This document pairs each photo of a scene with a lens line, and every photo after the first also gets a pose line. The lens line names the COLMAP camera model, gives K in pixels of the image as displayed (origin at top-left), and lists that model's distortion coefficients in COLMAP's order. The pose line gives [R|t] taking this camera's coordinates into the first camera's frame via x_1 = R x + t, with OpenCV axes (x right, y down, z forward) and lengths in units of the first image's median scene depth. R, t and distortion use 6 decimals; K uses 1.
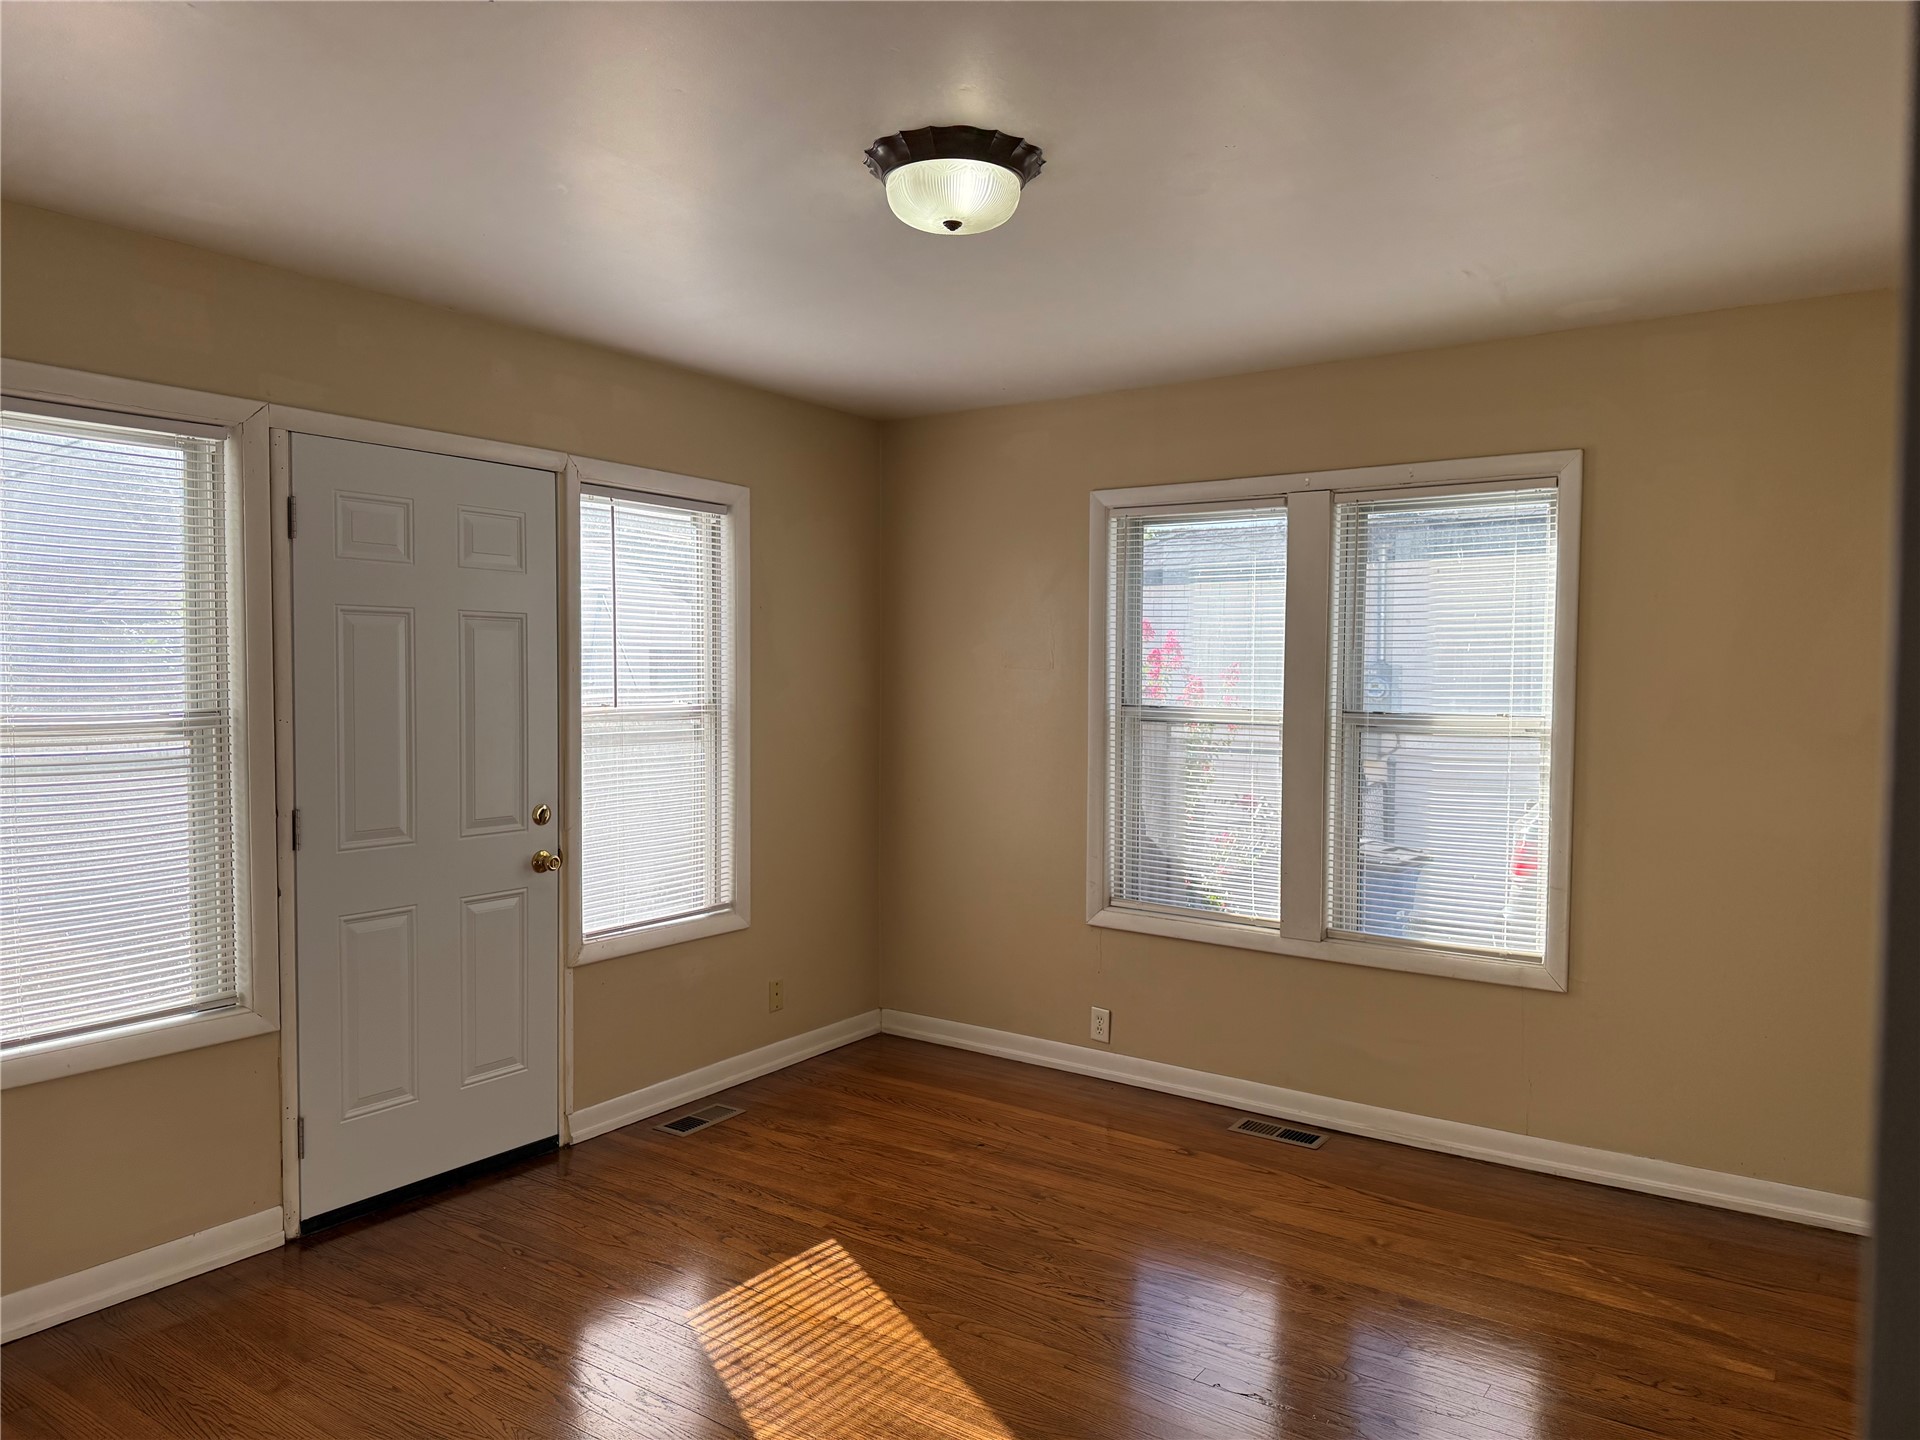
lens RADIAL K [[1338.6, 0, 960.9], [0, 1338.6, 727.1], [0, 0, 1]] dist [0.146190, -0.227472]
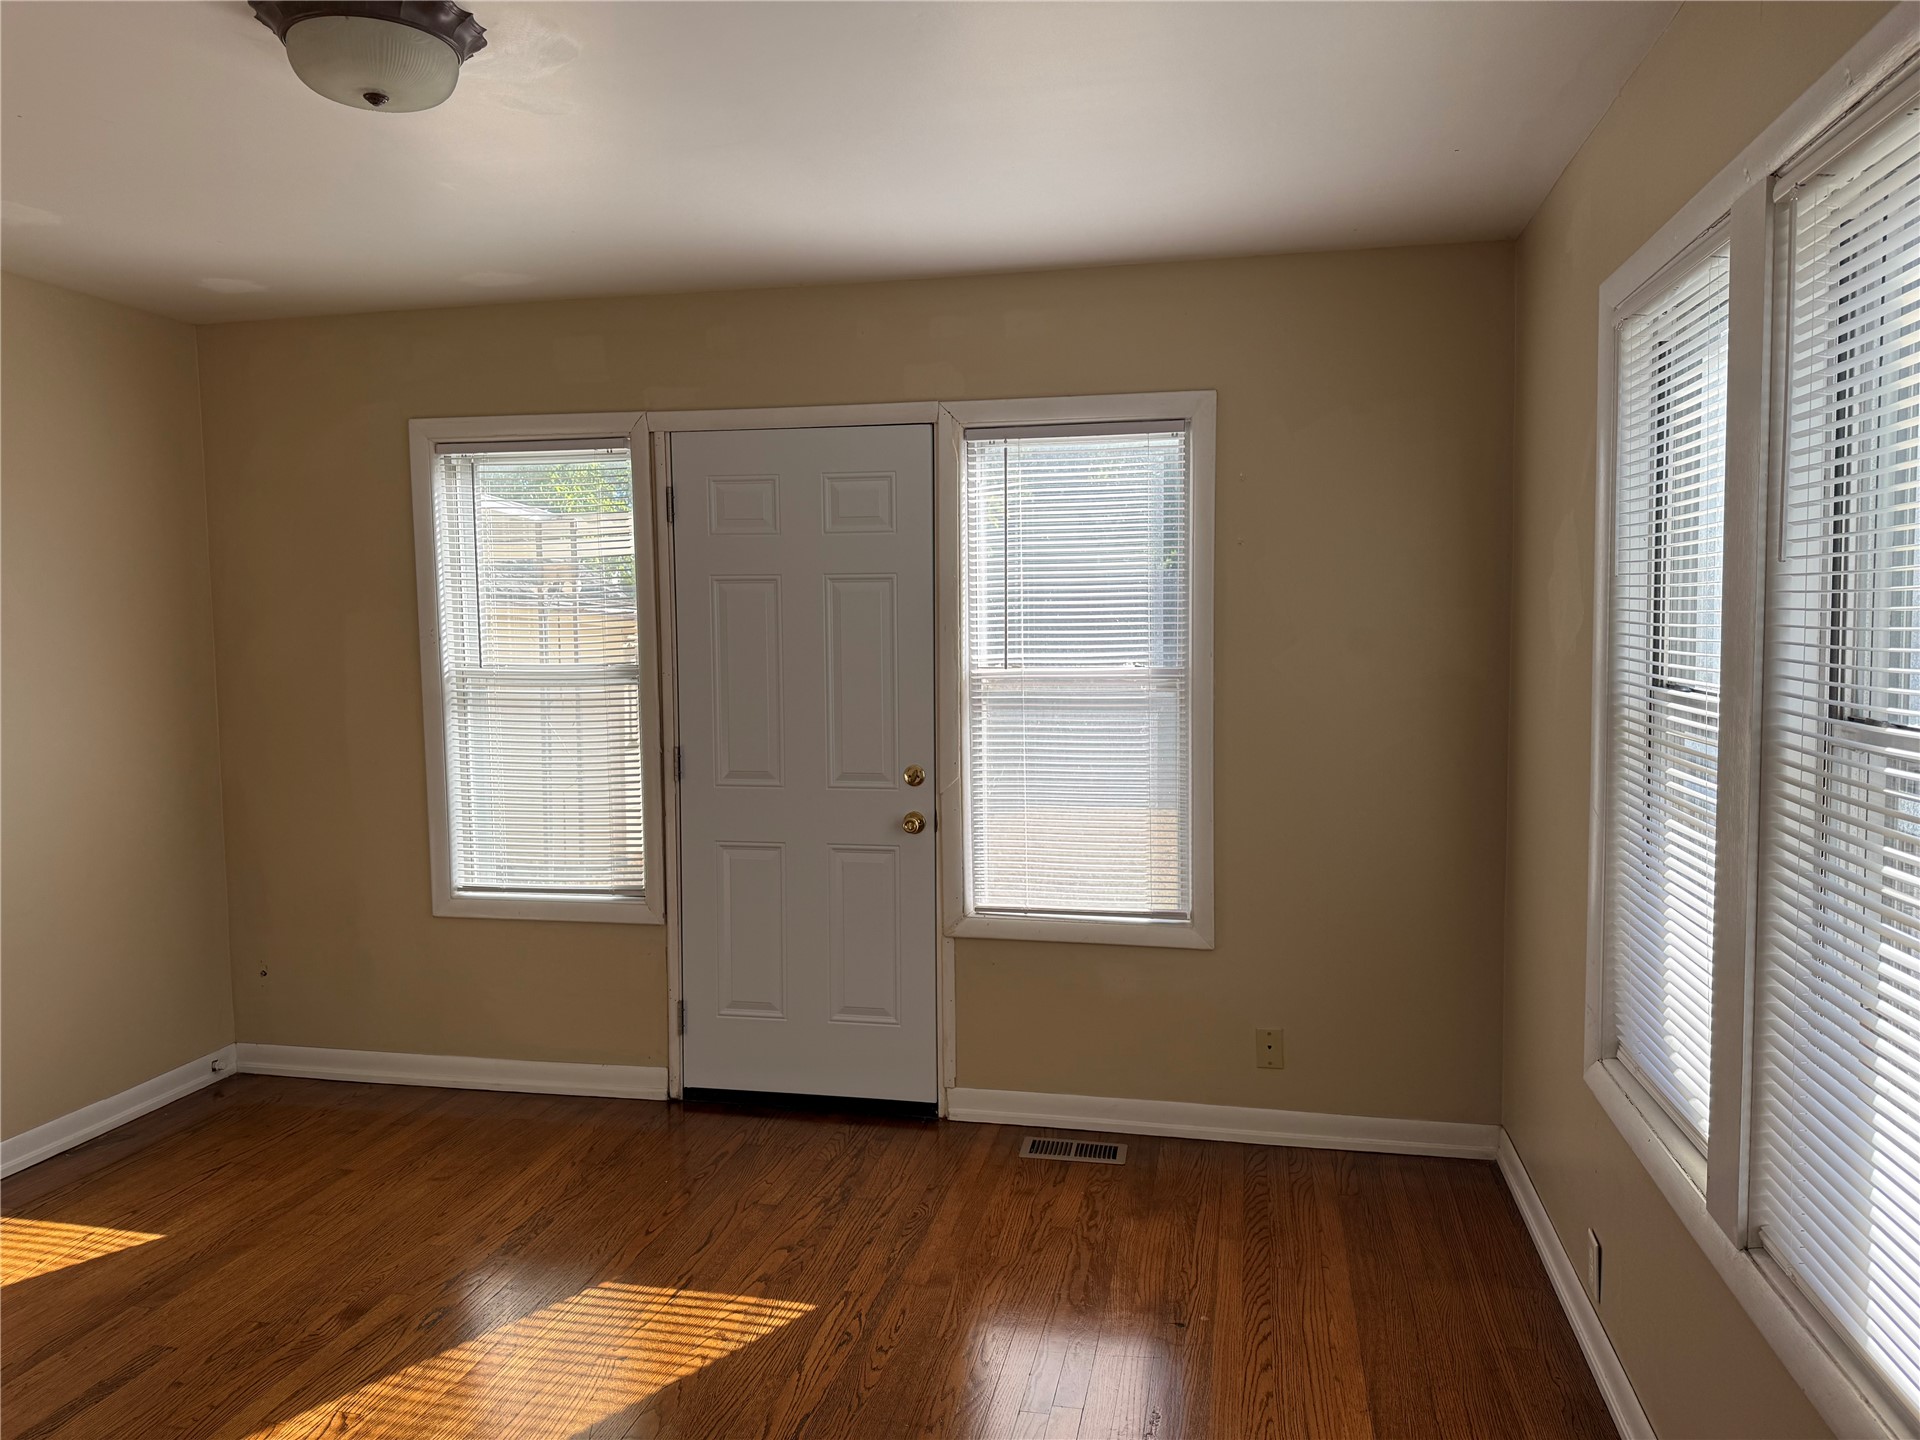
lens RADIAL K [[1338.6, 0, 960.9], [0, 1338.6, 727.1], [0, 0, 1]] dist [0.146190, -0.227472]
pose [[0.392271, 0.061778, -0.917773, 0.585695], [-0.029142, 0.998076, 0.054728, -0.025019], [0.919388, 0.005277, 0.393317, 0.632293]]
